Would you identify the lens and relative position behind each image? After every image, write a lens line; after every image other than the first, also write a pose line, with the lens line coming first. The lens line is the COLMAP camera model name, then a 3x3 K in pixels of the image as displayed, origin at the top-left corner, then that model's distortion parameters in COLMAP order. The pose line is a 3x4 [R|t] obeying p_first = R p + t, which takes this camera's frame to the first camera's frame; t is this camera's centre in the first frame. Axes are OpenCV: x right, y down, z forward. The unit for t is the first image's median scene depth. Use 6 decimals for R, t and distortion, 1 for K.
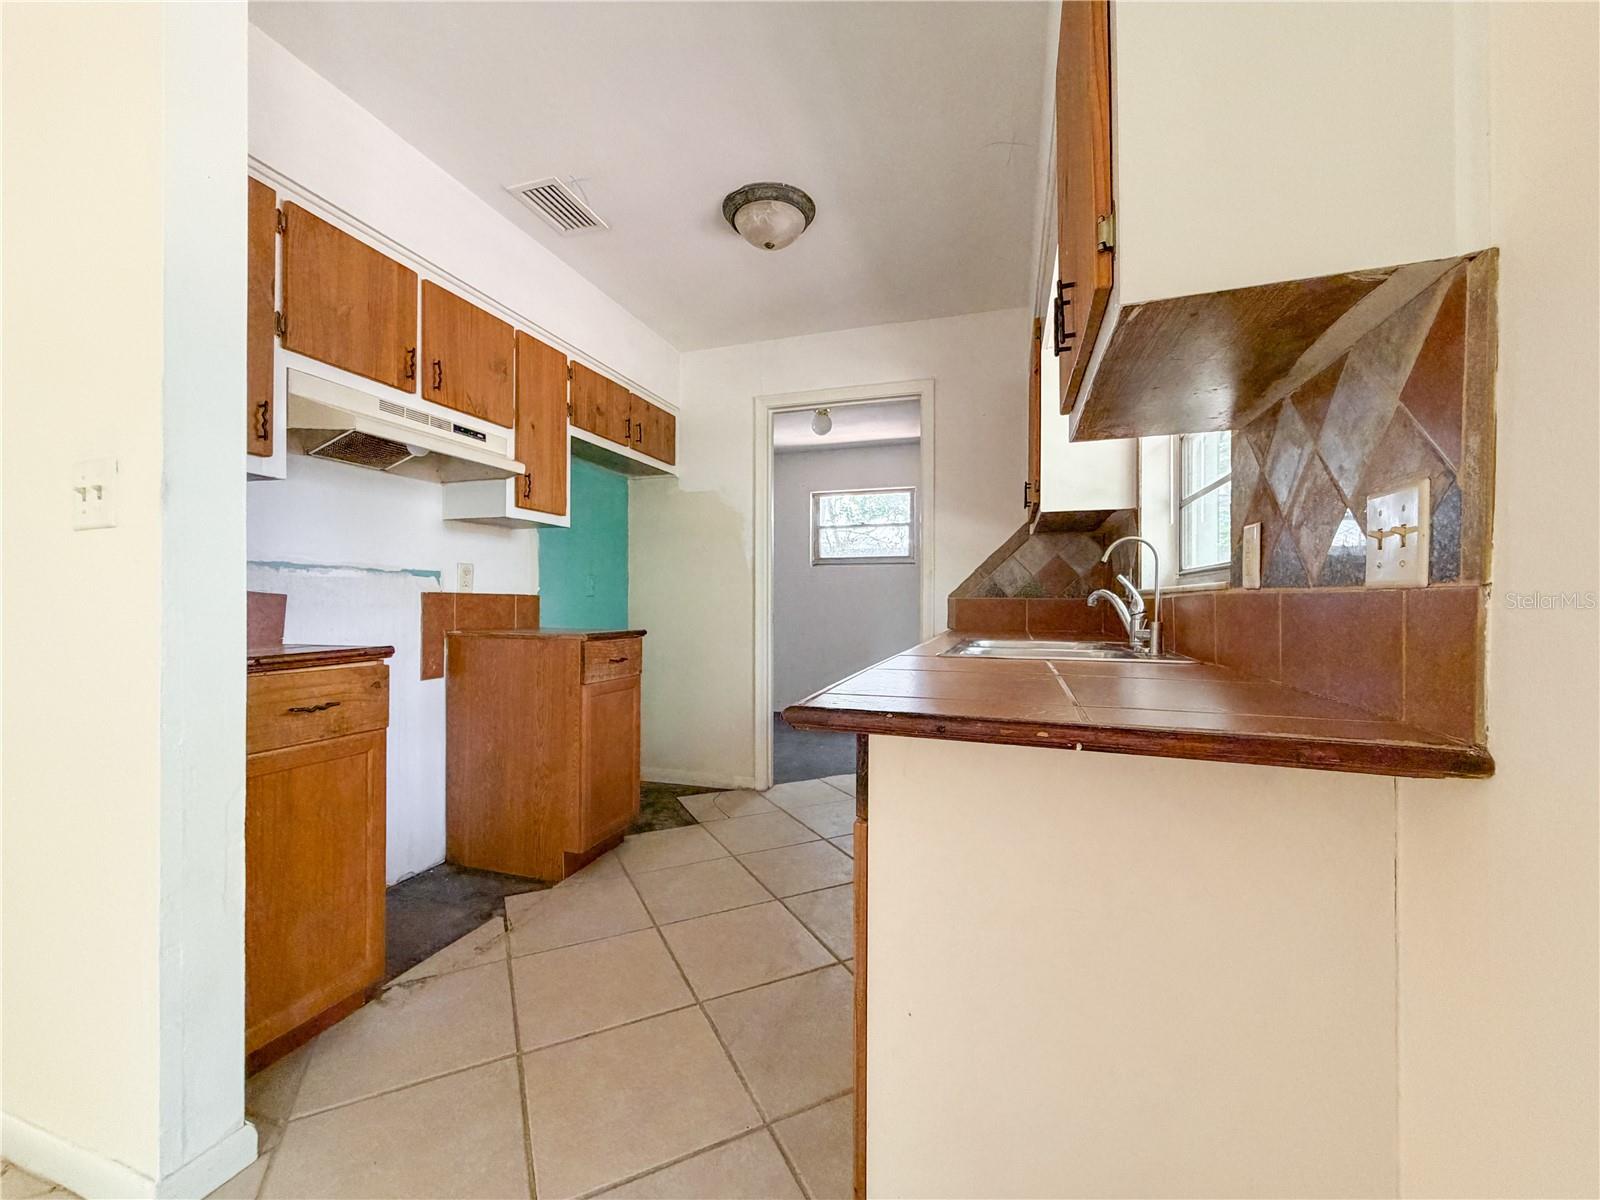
lens RADIAL K [[646.2, 0, 797.4], [0, 646.2, 600.8], [0, 0, 1]] dist [0.000168, 0.000182]
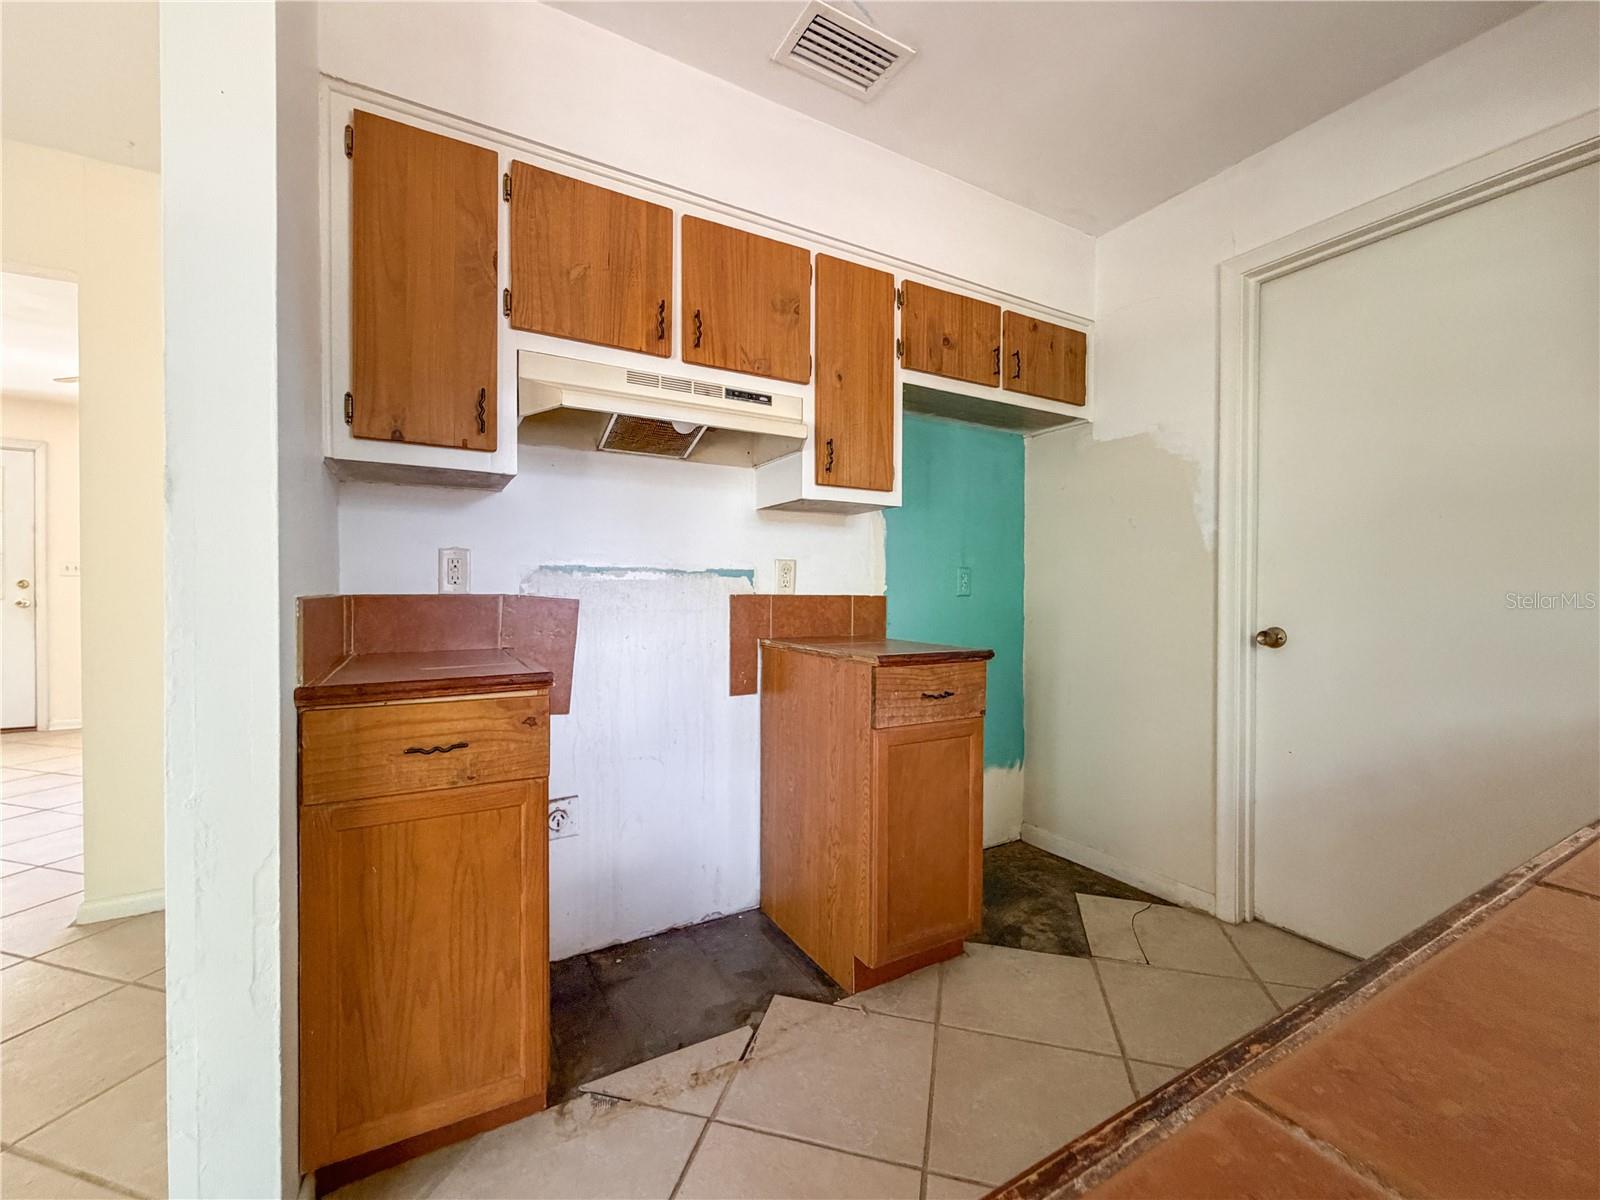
lens RADIAL K [[646.2, 0, 803.4], [0, 646.2, 598.8], [0, 0, 1]] dist [0.000168, 0.000182]
pose [[0.739754, 0.006757, -0.672843, 0.076738], [0.000663, 0.999942, 0.010771, -0.017046], [0.672877, -0.008414, 0.739706, 0.420884]]
